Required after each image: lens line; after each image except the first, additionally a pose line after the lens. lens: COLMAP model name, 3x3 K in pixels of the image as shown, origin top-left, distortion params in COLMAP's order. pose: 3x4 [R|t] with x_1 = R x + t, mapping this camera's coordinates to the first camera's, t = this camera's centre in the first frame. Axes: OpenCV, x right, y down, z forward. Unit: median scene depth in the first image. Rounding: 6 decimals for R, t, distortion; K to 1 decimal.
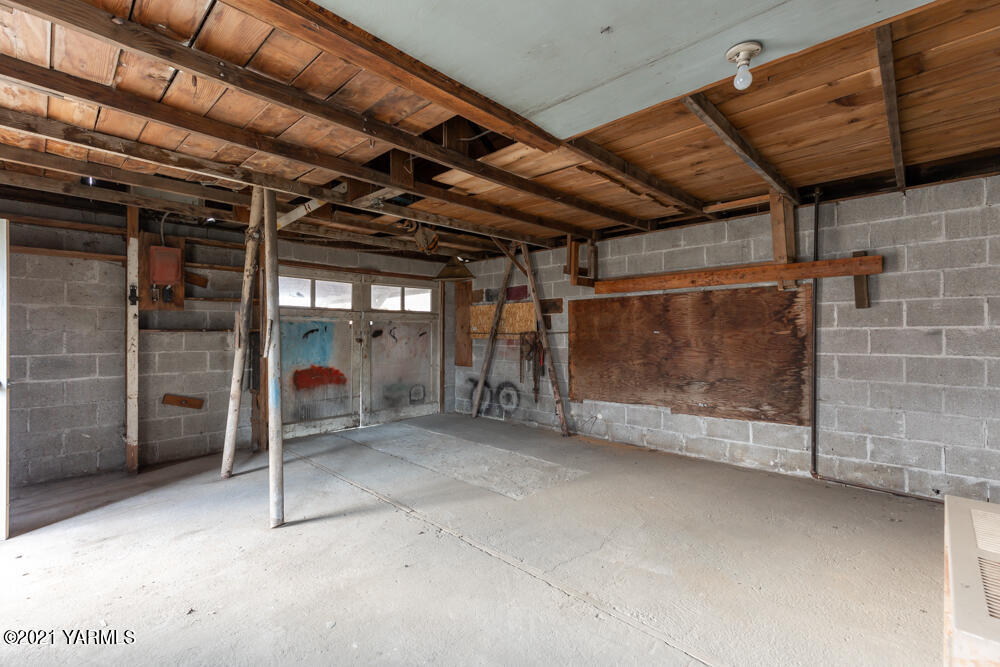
lens RADIAL K [[465.5, 0, 502.7], [0, 465.5, 334.3], [0, 0, 1]] dist [0.005662, 0.000373]
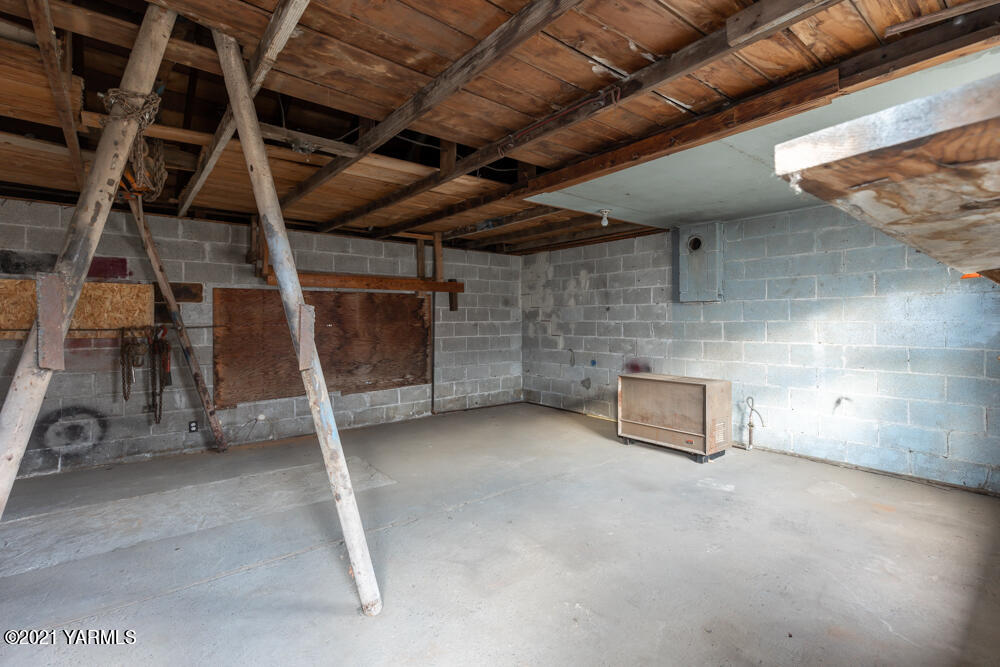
lens RADIAL K [[465.5, 0, 502.7], [0, 465.5, 328.1], [0, 0, 1]] dist [0.005662, 0.000373]
pose [[0.092459, -0.008273, 0.995682, -0.790850], [0.012761, 0.999893, 0.007123, -0.000884], [-0.995635, 0.012048, 0.092555, 0.519039]]
